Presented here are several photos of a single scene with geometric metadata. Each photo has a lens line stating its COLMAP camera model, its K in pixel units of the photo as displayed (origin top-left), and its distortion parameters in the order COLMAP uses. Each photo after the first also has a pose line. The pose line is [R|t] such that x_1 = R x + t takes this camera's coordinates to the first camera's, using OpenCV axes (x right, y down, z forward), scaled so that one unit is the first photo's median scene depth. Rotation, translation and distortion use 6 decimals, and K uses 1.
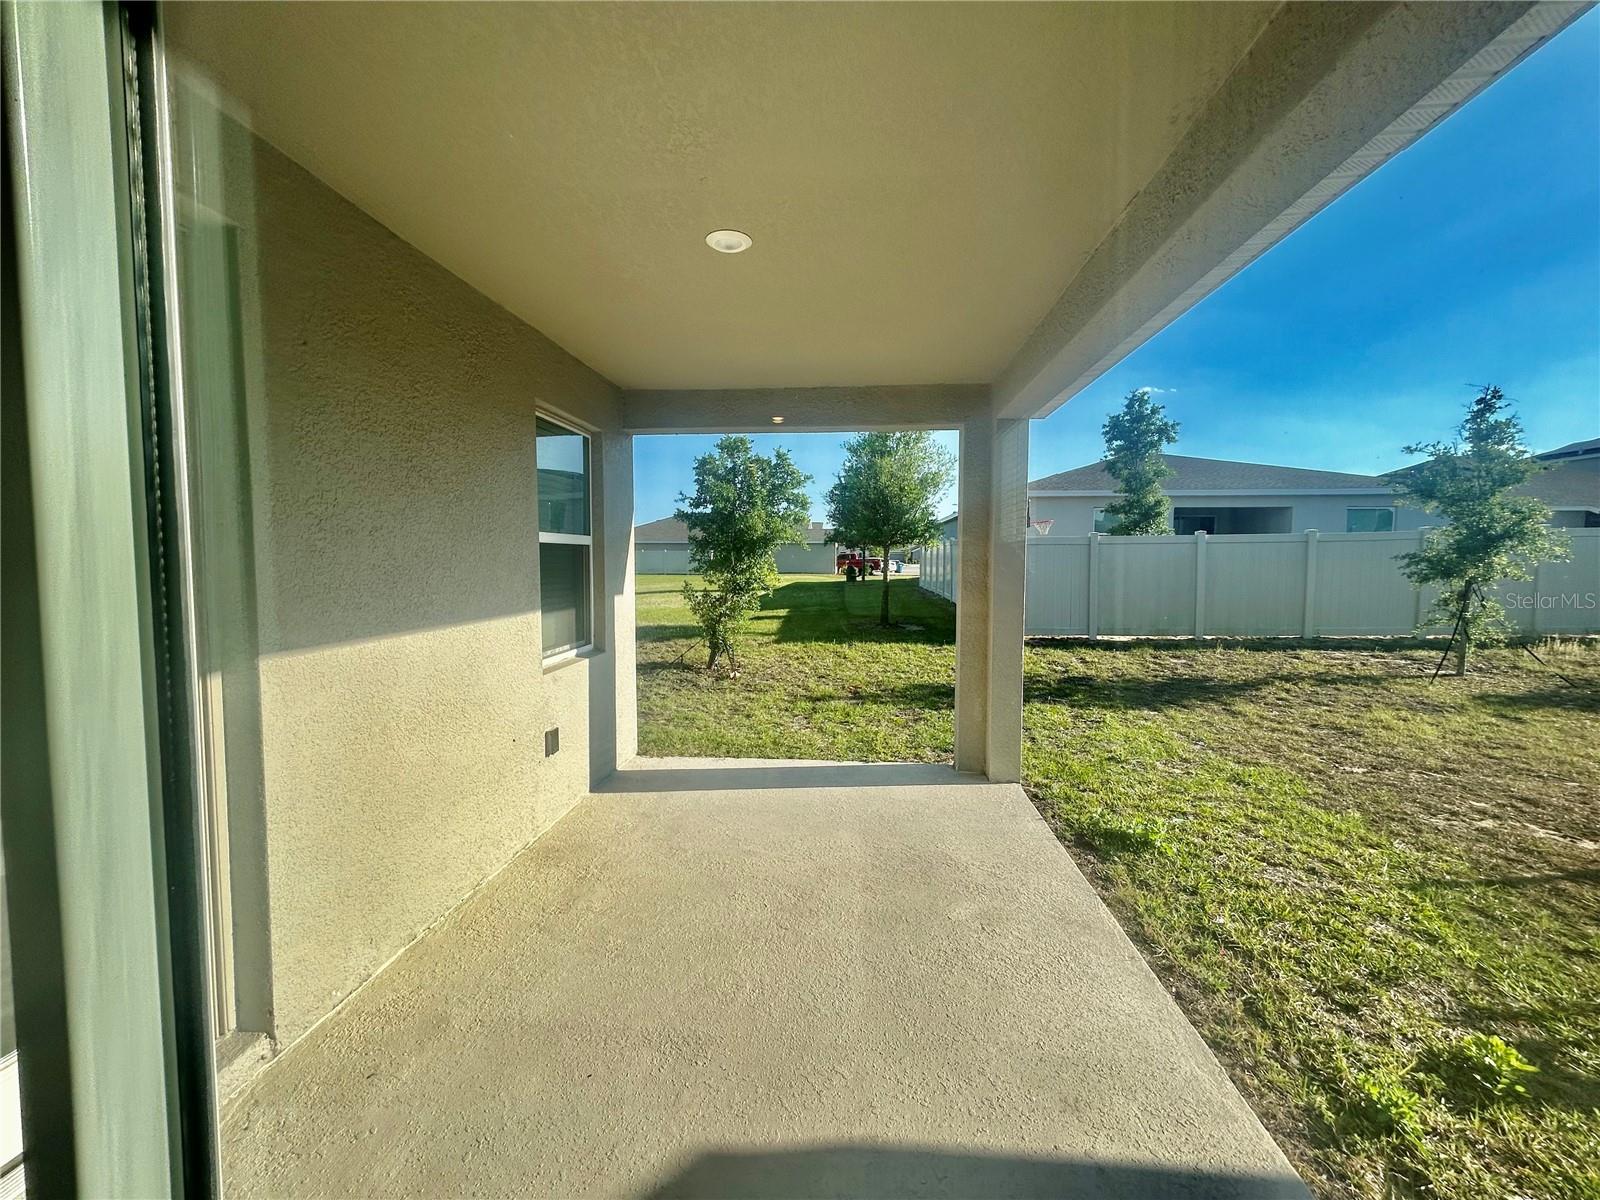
lens RADIAL K [[644.7, 0, 798.5], [0, 644.7, 596.8], [0, 0, 1]] dist [0.002471, 0.000423]
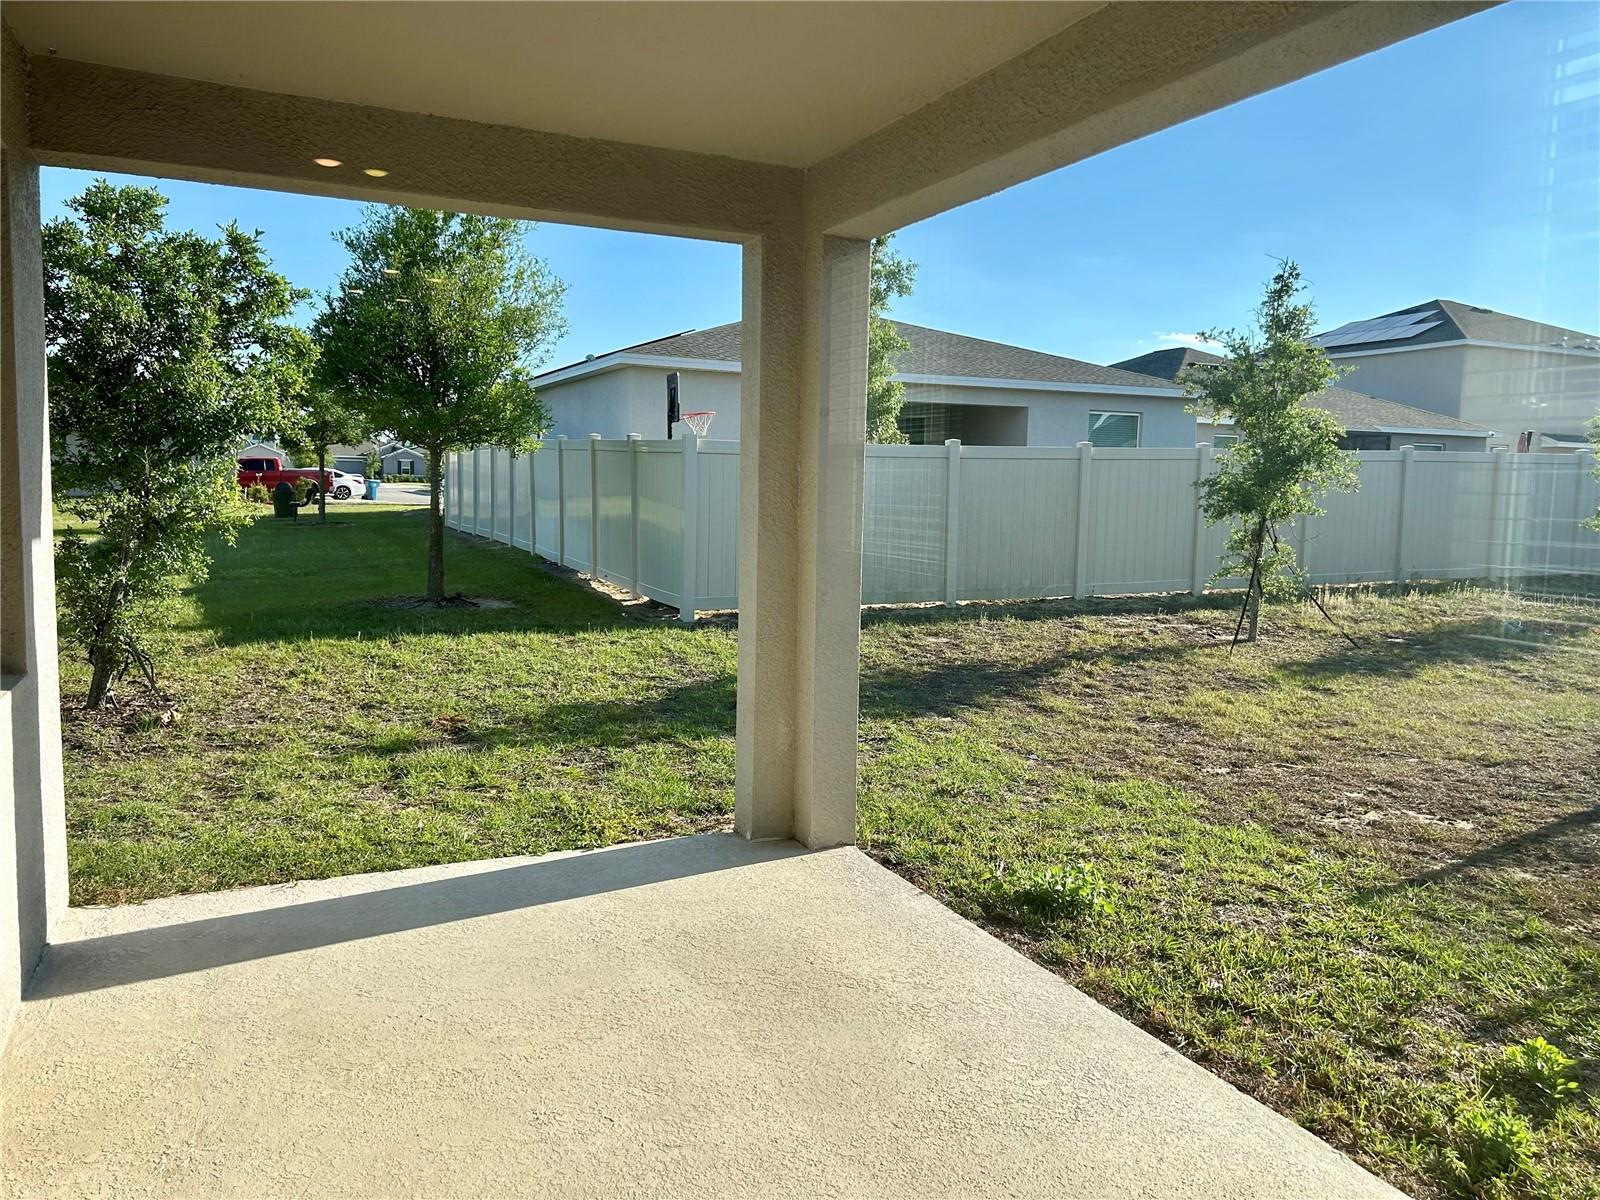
lens RADIAL K [[1208.3, 0, 803.1], [0, 1208.3, 603.7], [0, 0, 1]] dist [0.072309, -0.080526]
pose [[0.864854, -0.032991, 0.500939, -0.168915], [0.009468, 0.998733, 0.049428, 0.002362], [-0.501935, -0.038005, 0.864070, 0.027741]]
